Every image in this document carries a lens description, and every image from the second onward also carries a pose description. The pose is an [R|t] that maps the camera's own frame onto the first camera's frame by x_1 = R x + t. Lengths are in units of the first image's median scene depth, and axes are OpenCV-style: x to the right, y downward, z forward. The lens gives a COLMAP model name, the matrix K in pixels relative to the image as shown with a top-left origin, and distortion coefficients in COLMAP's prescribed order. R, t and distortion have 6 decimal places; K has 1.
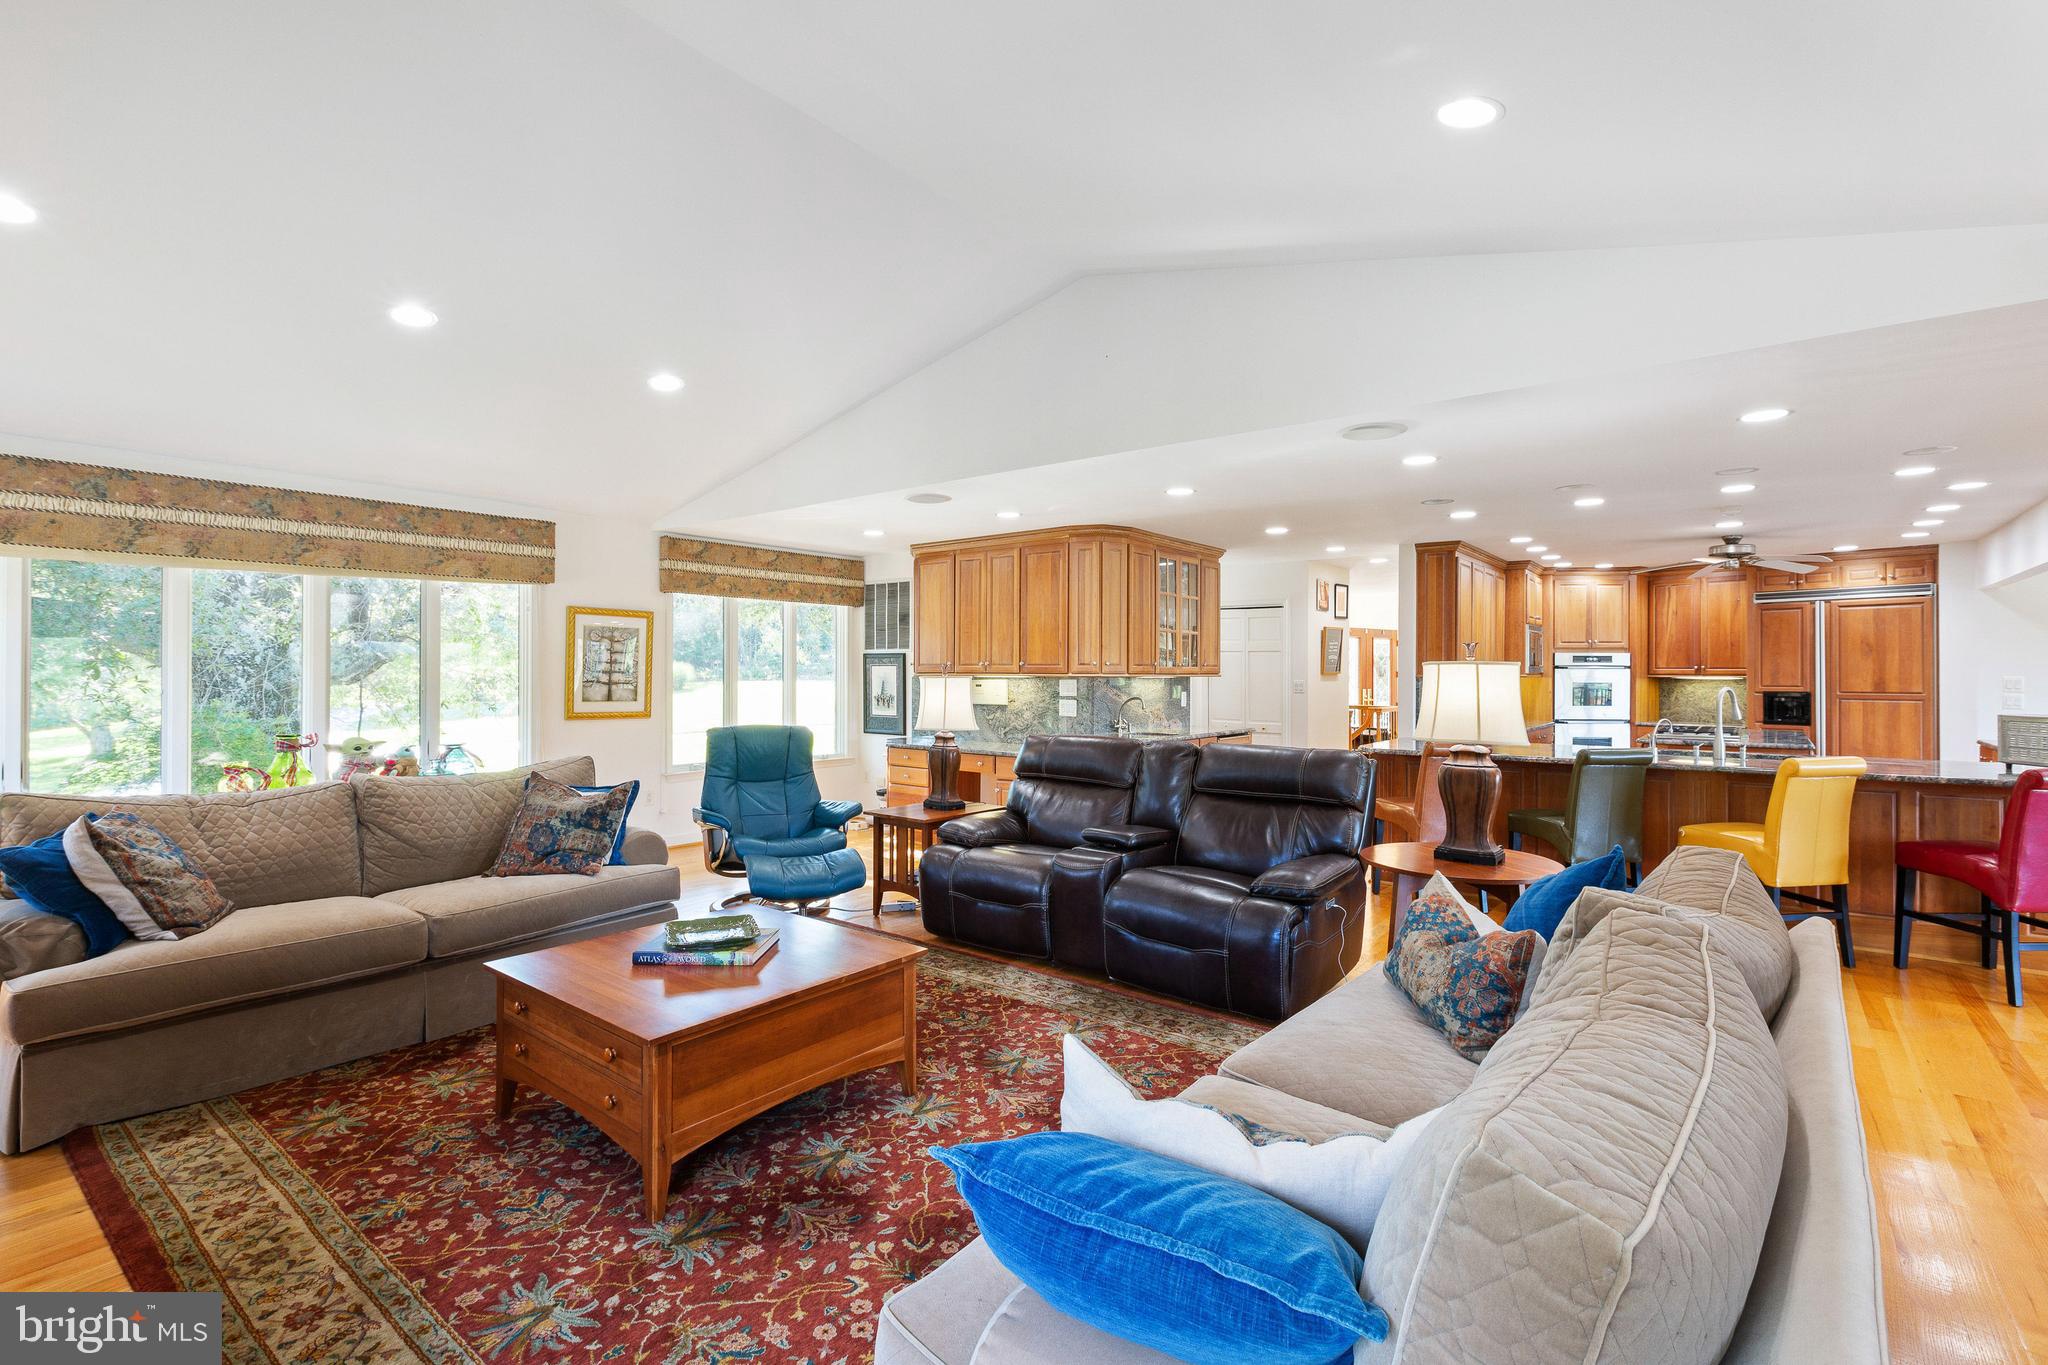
lens RADIAL K [[937.5, 0, 1036.7], [0, 937.5, 660.0], [0, 0, 1]] dist [-0.000647, 0.002092]
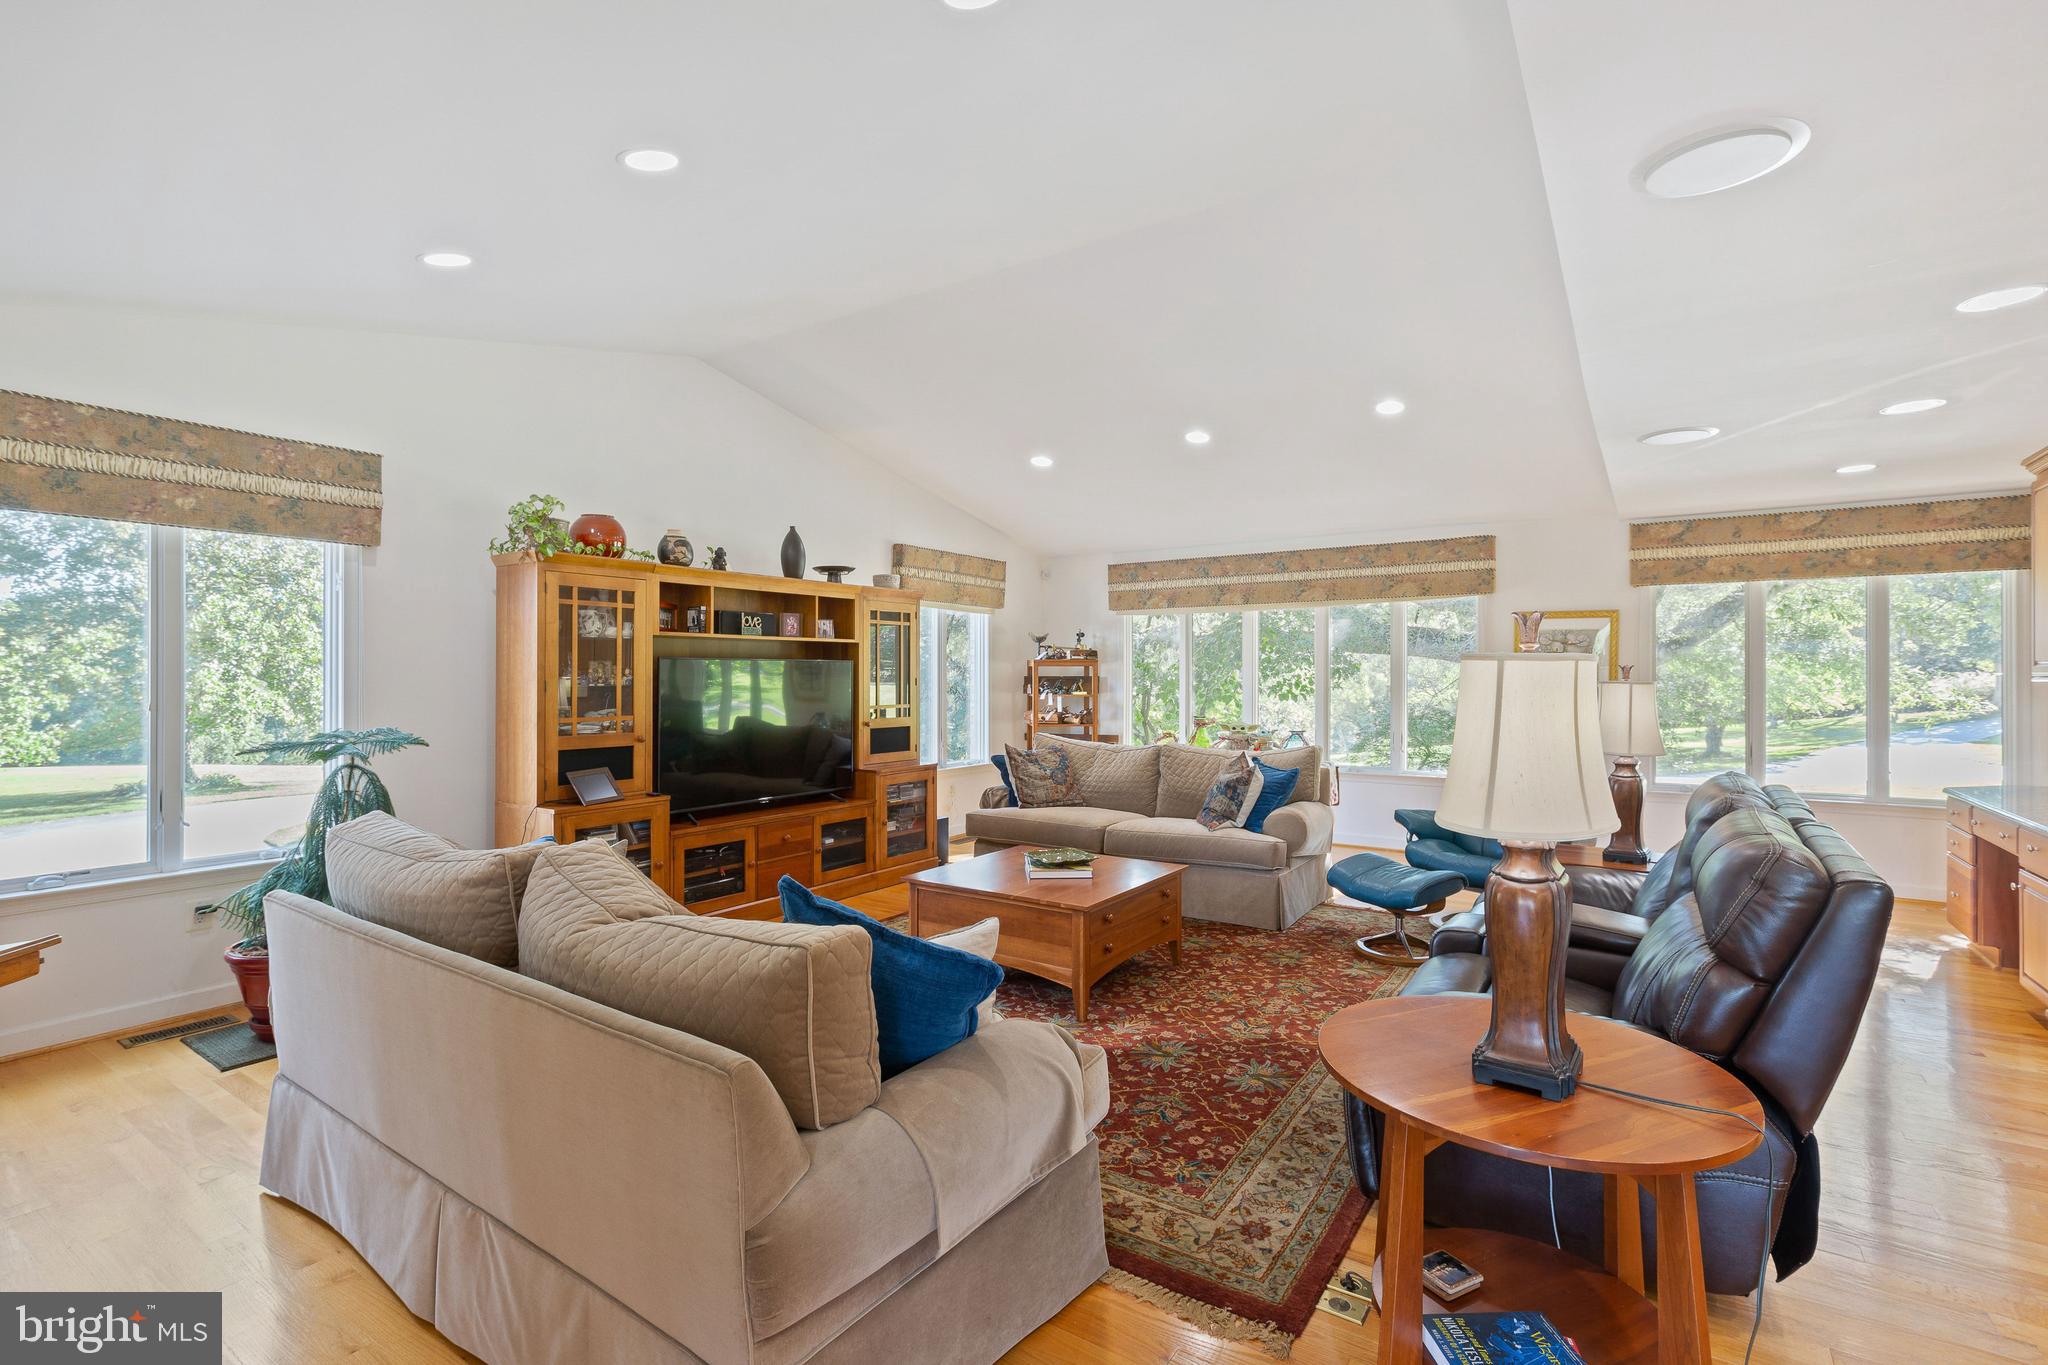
lens RADIAL K [[937.5, 0, 1021.3], [0, 937.5, 676.6], [0, 0, 1]] dist [-0.000647, 0.002092]
pose [[0.067111, 0.000033, -0.997746, 0.448027], [0.015777, 0.999875, 0.001094, 0.003343], [0.997621, -0.015815, 0.067102, 0.348183]]
